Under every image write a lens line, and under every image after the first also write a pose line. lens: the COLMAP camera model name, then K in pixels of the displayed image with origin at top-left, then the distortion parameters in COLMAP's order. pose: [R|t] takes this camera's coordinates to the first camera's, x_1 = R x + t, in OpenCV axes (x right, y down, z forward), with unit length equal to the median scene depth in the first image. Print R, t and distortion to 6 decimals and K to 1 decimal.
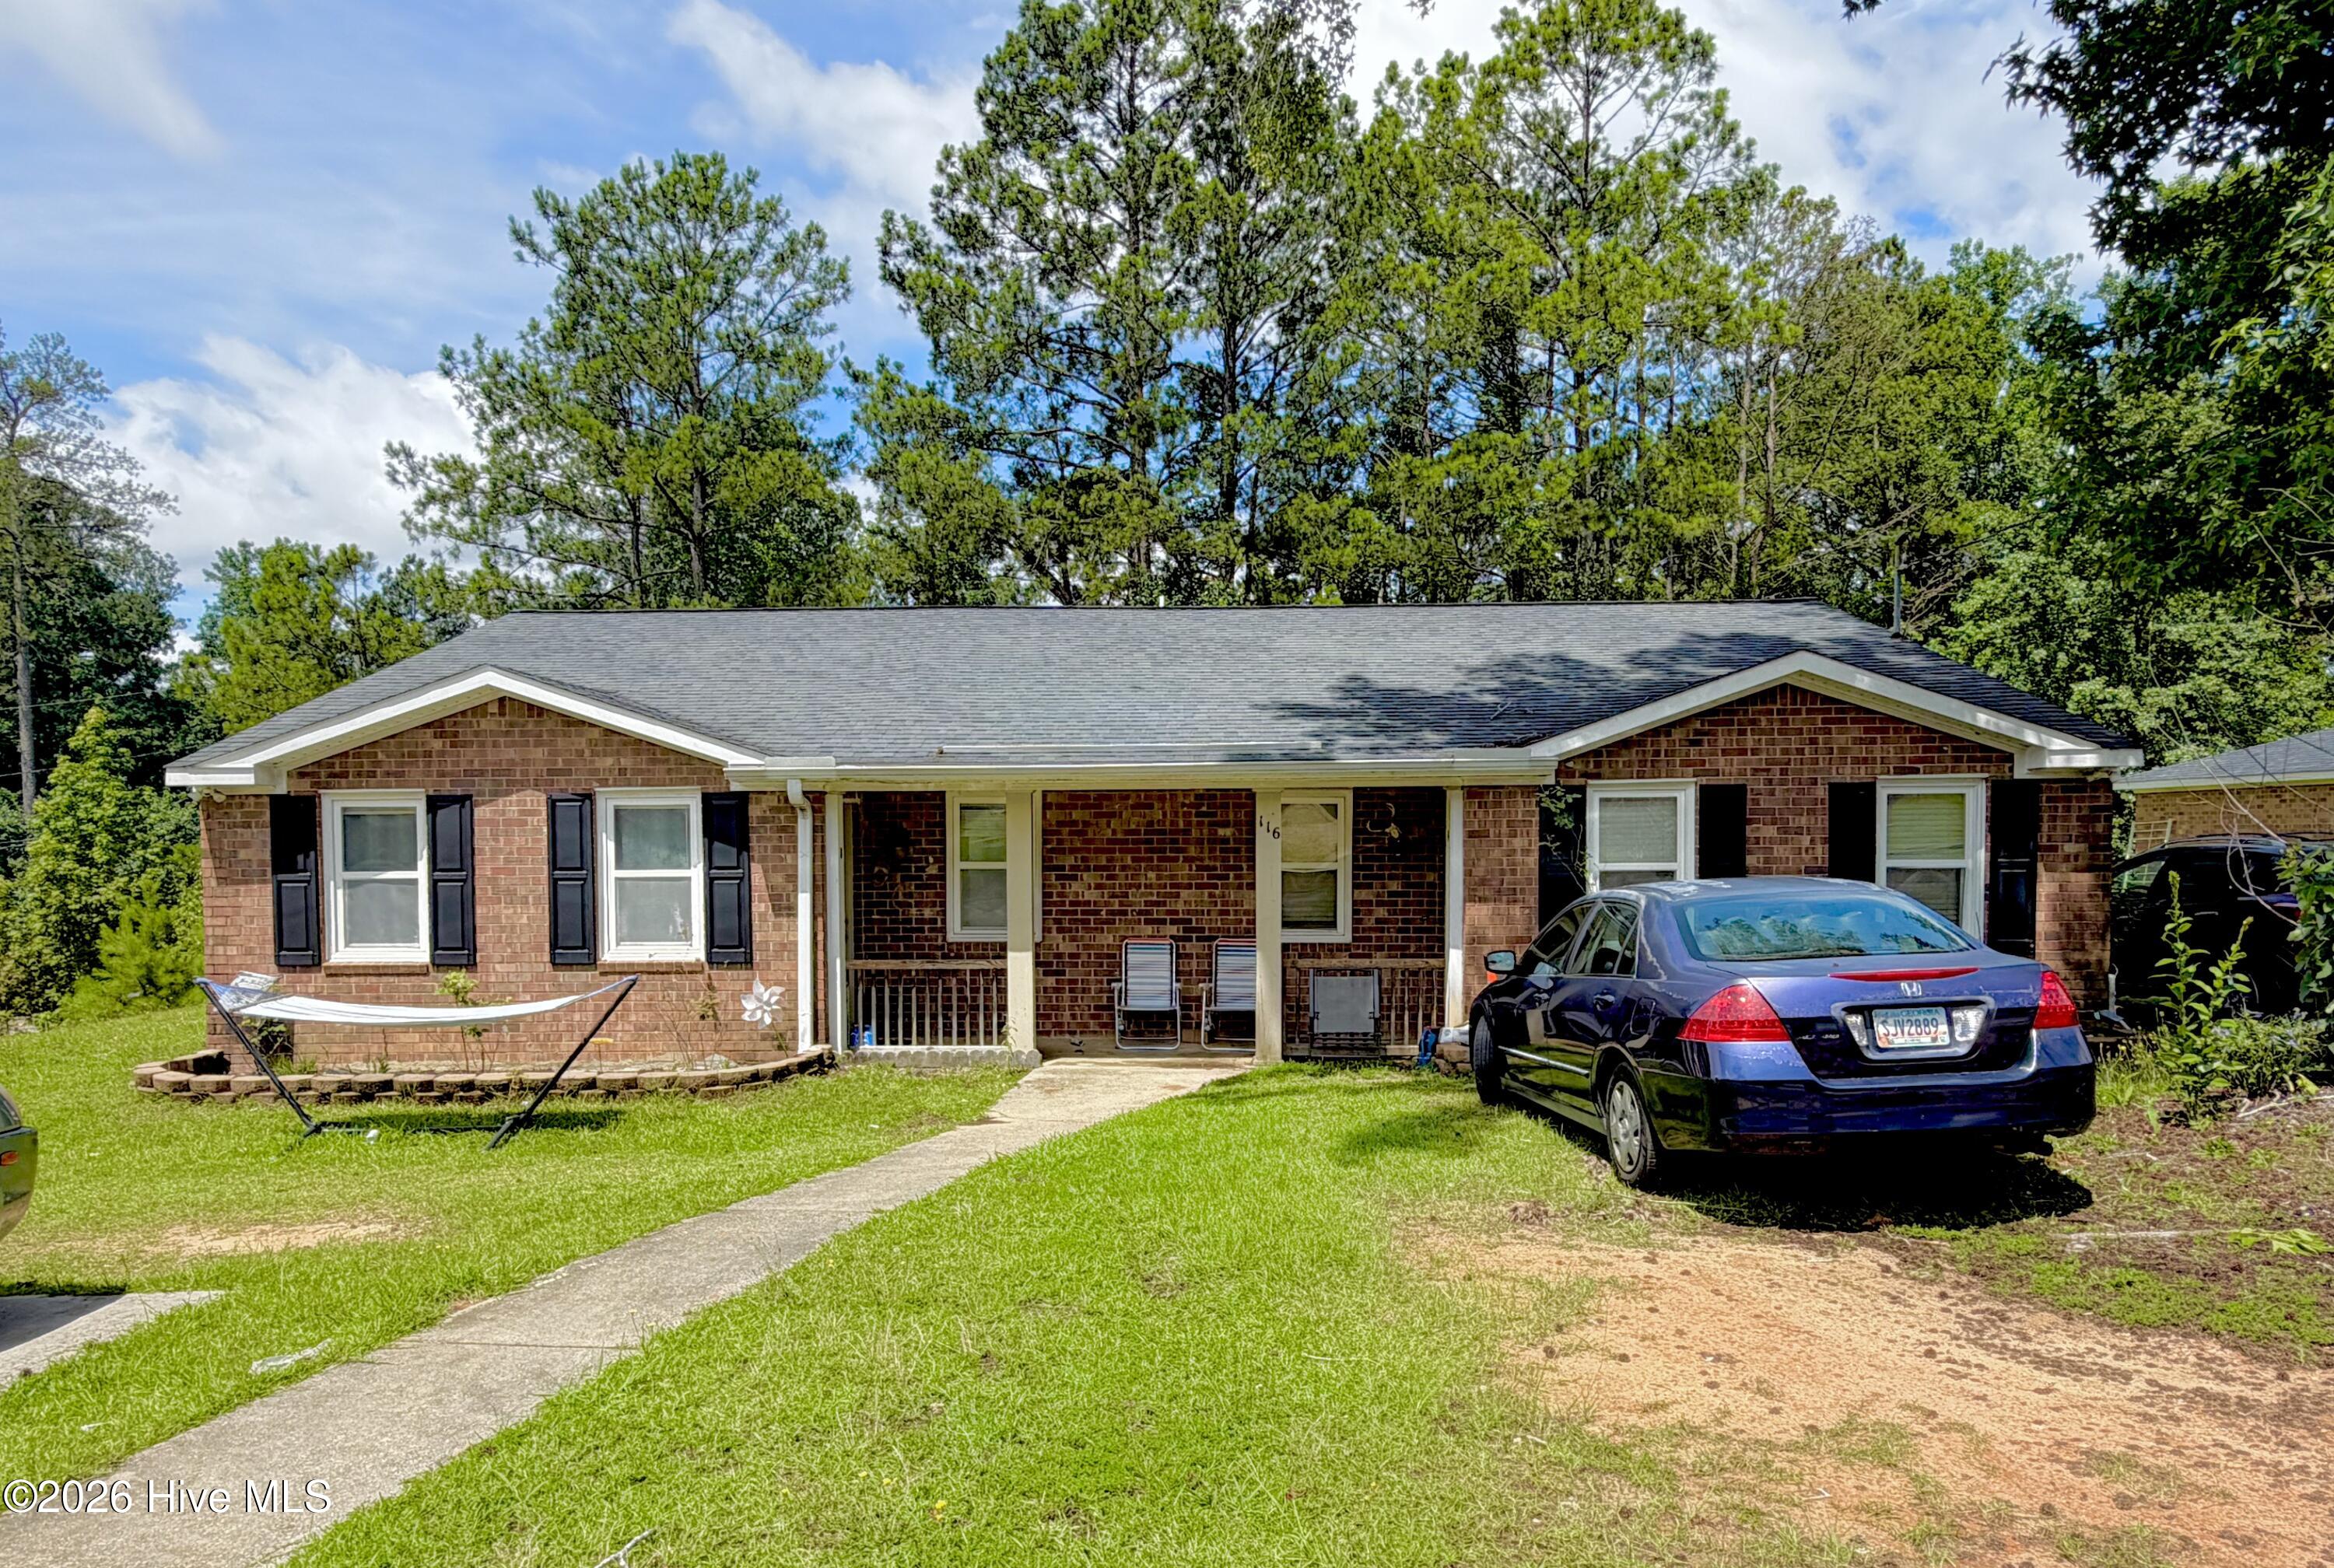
lens RADIAL K [[1530.3, 0, 1156.6], [0, 1530.3, 888.9], [0, 0, 1]] dist [-0.002465, 0.013822]
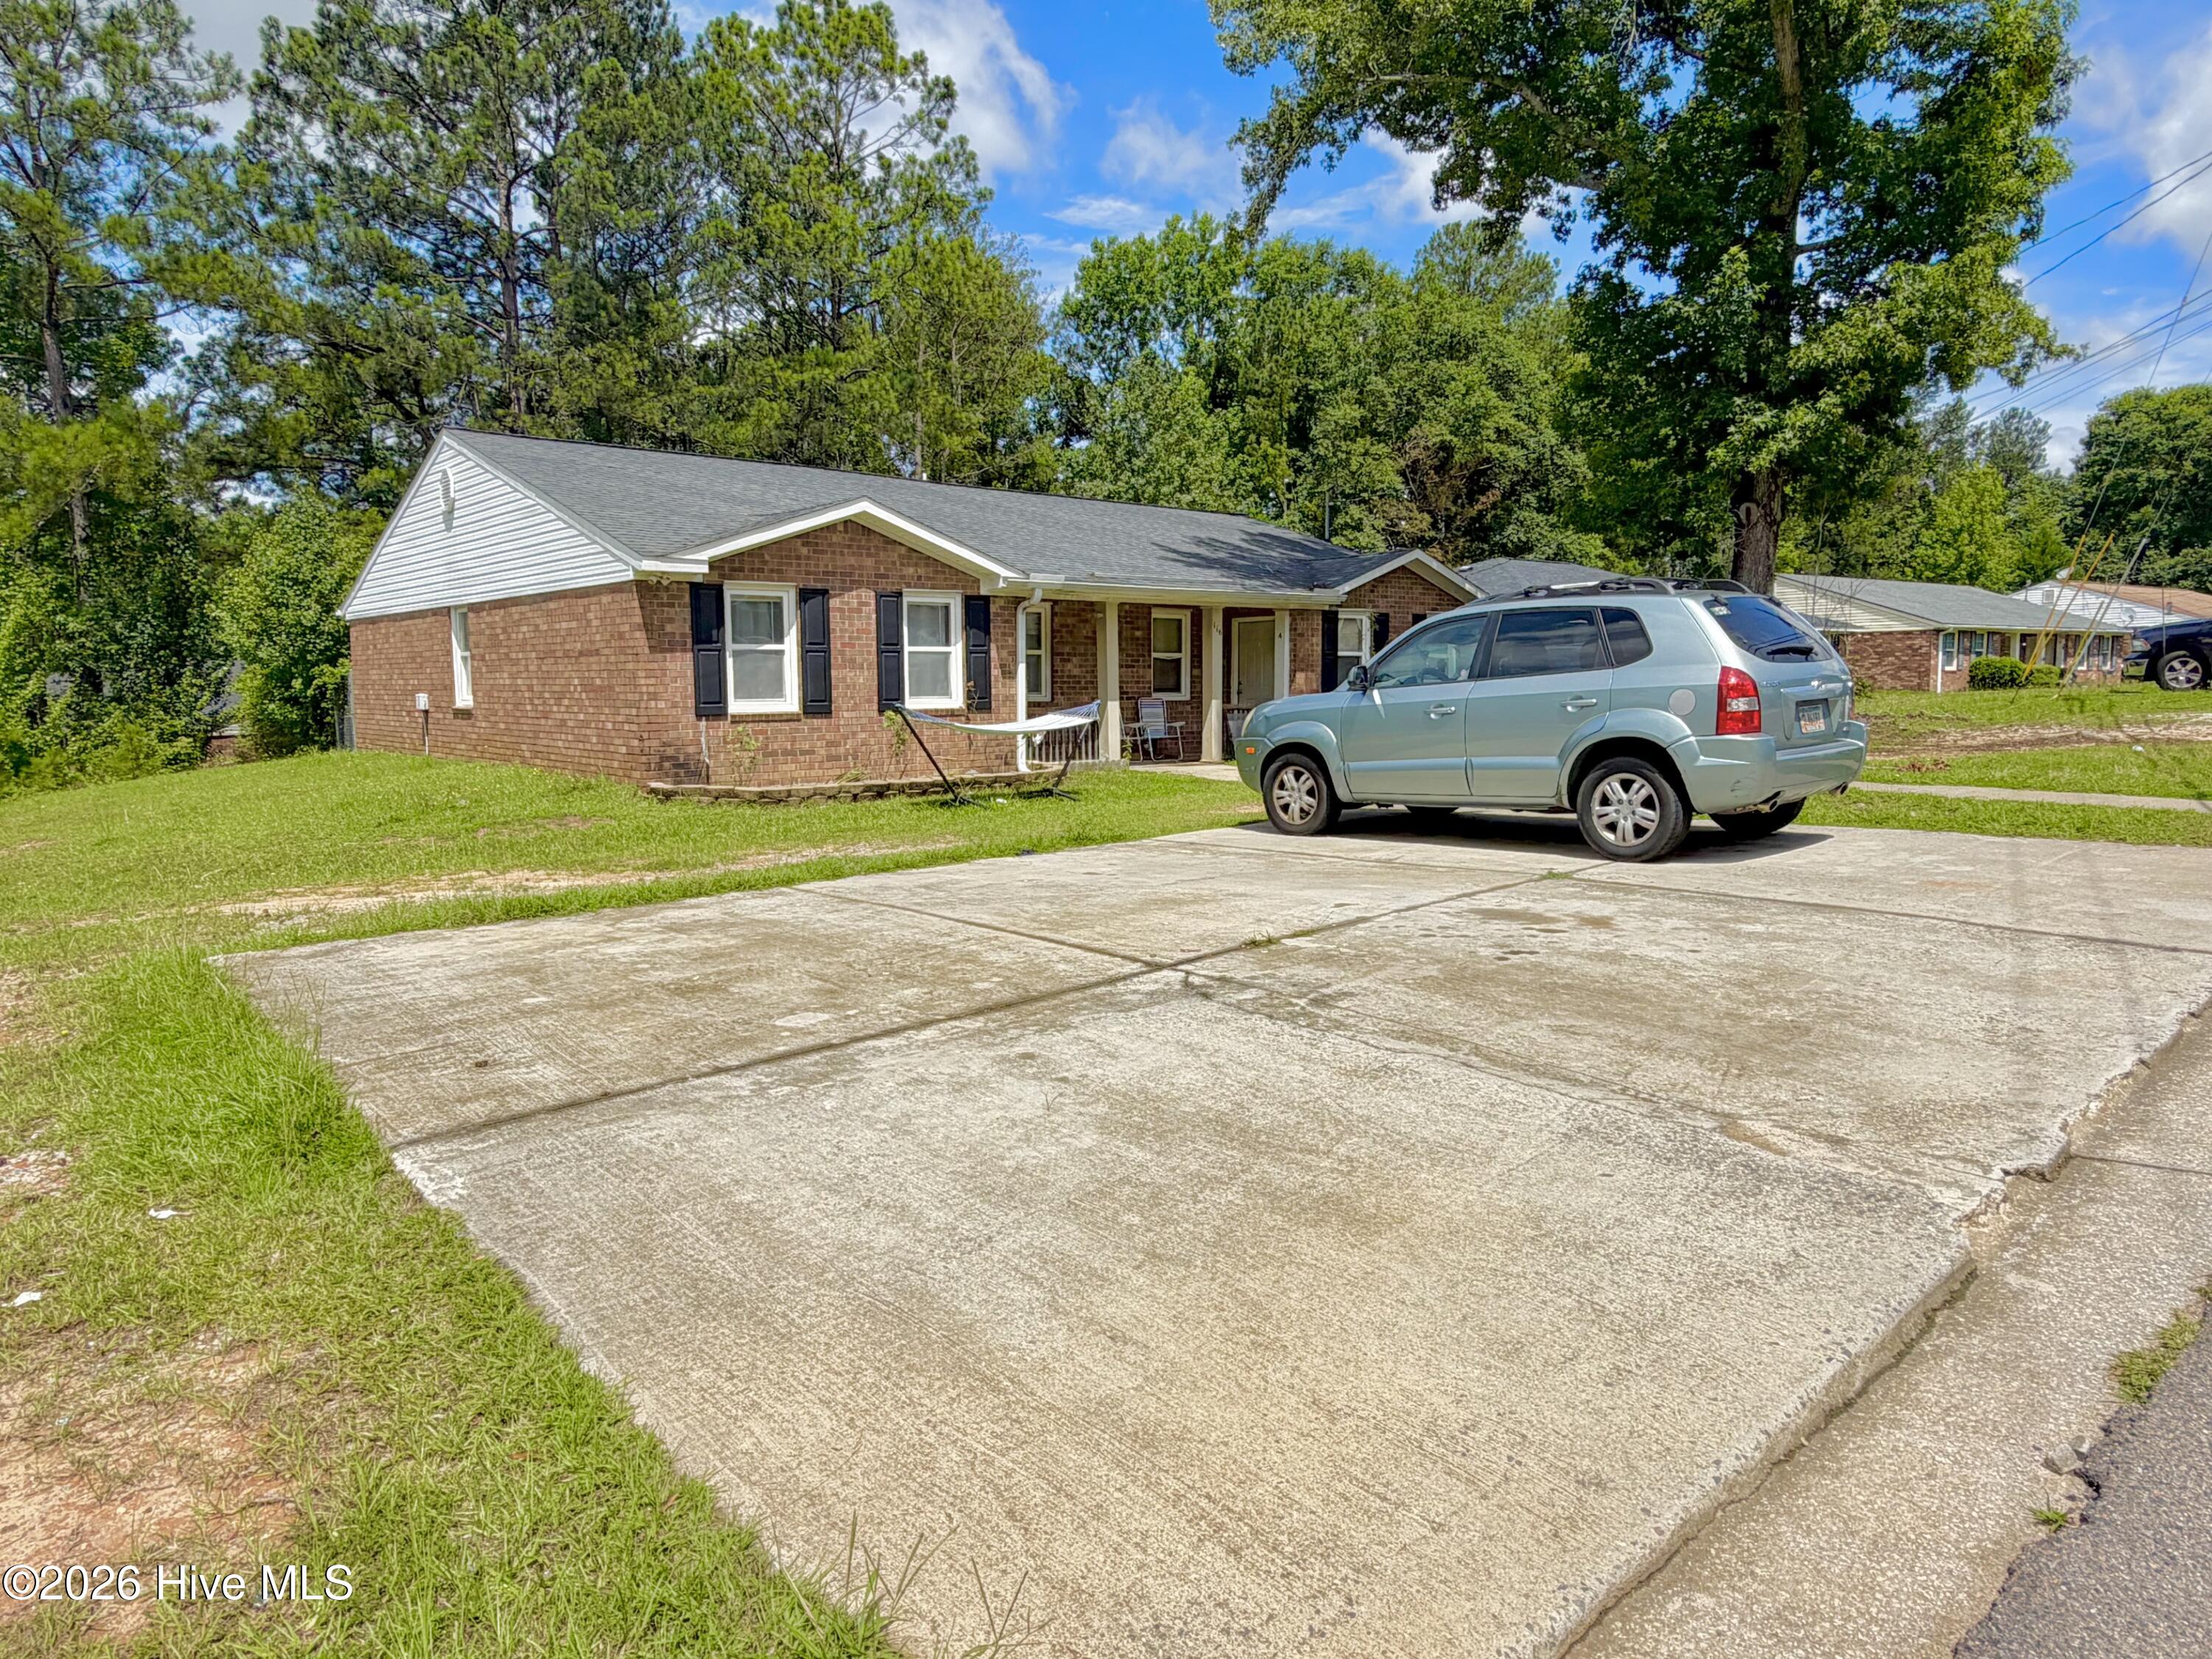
lens RADIAL K [[1378.1, 0, 1096.9], [0, 1378.1, 828.6], [0, 0, 1]] dist [0.002727, -0.001604]
pose [[0.740493, -0.069997, 0.668409, -1.106223], [0.026579, 0.996833, 0.074945, 0.066902], [-0.671538, -0.037731, 0.740009, -0.094221]]
